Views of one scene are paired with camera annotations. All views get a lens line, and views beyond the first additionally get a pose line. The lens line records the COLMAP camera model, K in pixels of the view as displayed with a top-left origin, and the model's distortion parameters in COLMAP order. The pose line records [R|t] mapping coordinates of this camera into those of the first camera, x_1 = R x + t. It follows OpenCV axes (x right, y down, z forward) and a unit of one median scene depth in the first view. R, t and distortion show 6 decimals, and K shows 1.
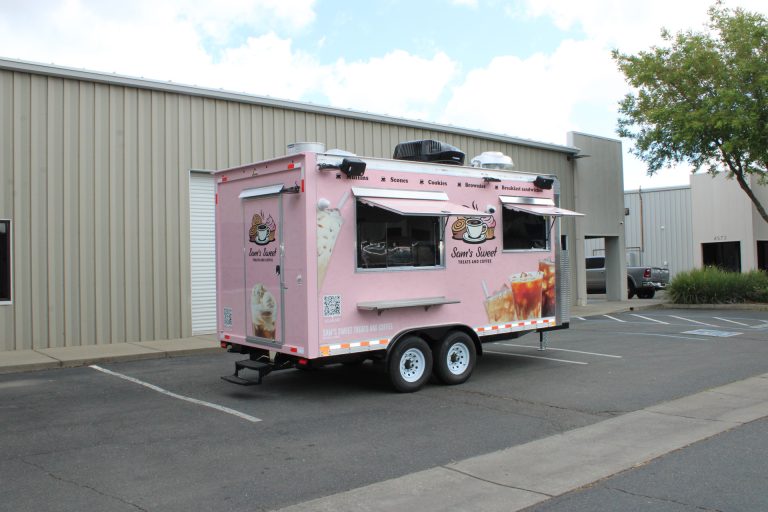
lens RADIAL K [[704.6, 0, 391.7], [0, 704.6, 257.9], [0, 0, 1]] dist [-0.106155, 0.000000]
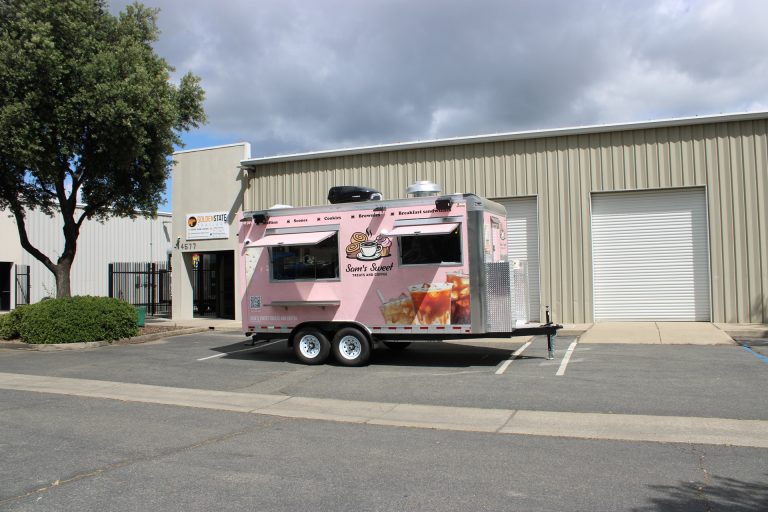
lens RADIAL K [[635.5, 0, 387.7], [0, 635.5, 256.8], [0, 0, 1]] dist [-0.144924, 0.105187]
pose [[0.474791, -0.012589, -0.880009, 1.144692], [0.023590, 0.999720, -0.001574, -0.024848], [0.879783, -0.020012, 0.474955, 0.474431]]
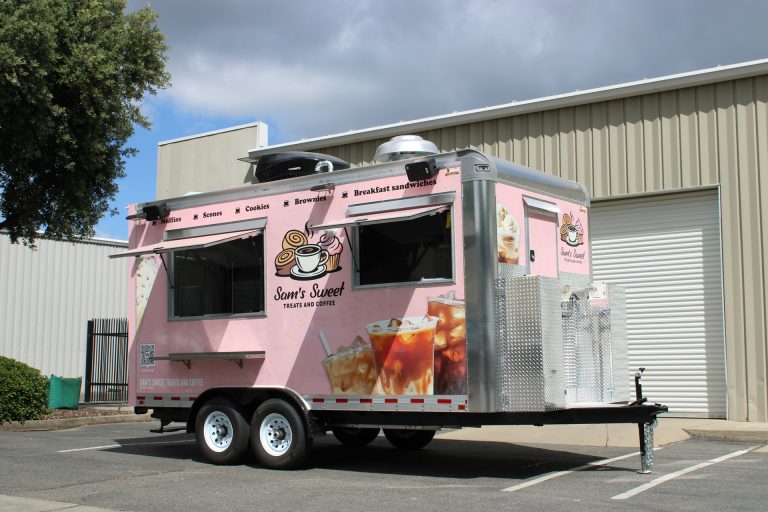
lens RADIAL K [[977.8, 0, 386.2], [0, 977.8, 258.4], [0, 0, 1]] dist [-0.038694, 0.000000]
pose [[0.245231, -0.086914, -0.965561, 1.100540], [0.010048, 0.996148, -0.087115, 0.045892], [0.969413, 0.011661, 0.245160, 0.822661]]
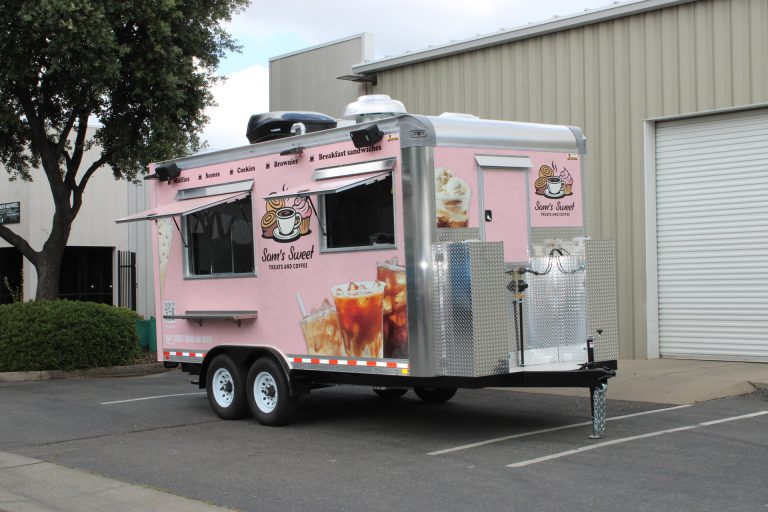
lens RADIAL K [[1217.2, 0, 373.4], [0, 1217.2, 255.2], [0, 0, 1]] dist [0.006752, 0.000000]
pose [[-0.010989, 0.004117, -0.999931, 1.376207], [0.033981, 0.999415, 0.003741, -0.008240], [0.999362, -0.033938, -0.011122, 1.093502]]
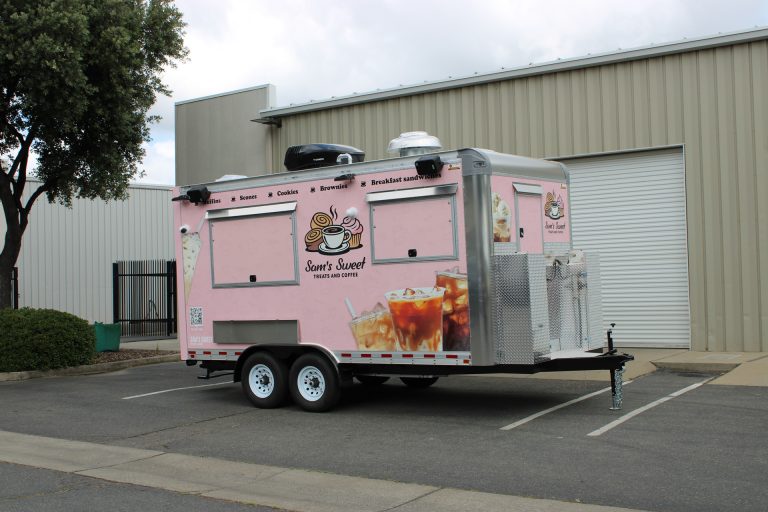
lens RADIAL K [[946.9, 0, 390.1], [0, 946.9, 262.7], [0, 0, 1]] dist [-0.040816, 0.000000]
pose [[0.257338, -0.002880, -0.966317, 1.245871], [0.037636, 0.999267, 0.007045, -0.016227], [0.965588, -0.038181, 0.257258, 0.759555]]
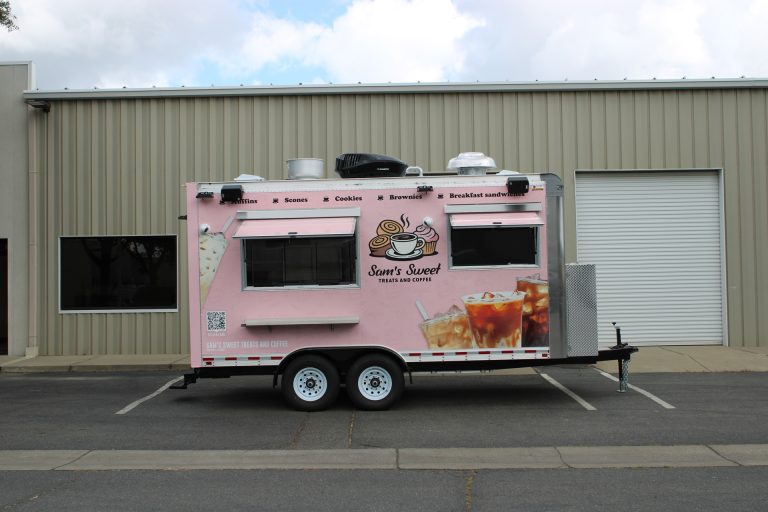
lens RADIAL K [[1026.5, 0, 391.7], [0, 1026.5, 252.8], [0, 0, 1]] dist [-0.028358, 0.000000]
pose [[0.756890, -0.005567, -0.653518, 0.970852], [0.007809, 0.999969, 0.000526, -0.030918], [0.653495, -0.005501, 0.756911, -0.023893]]
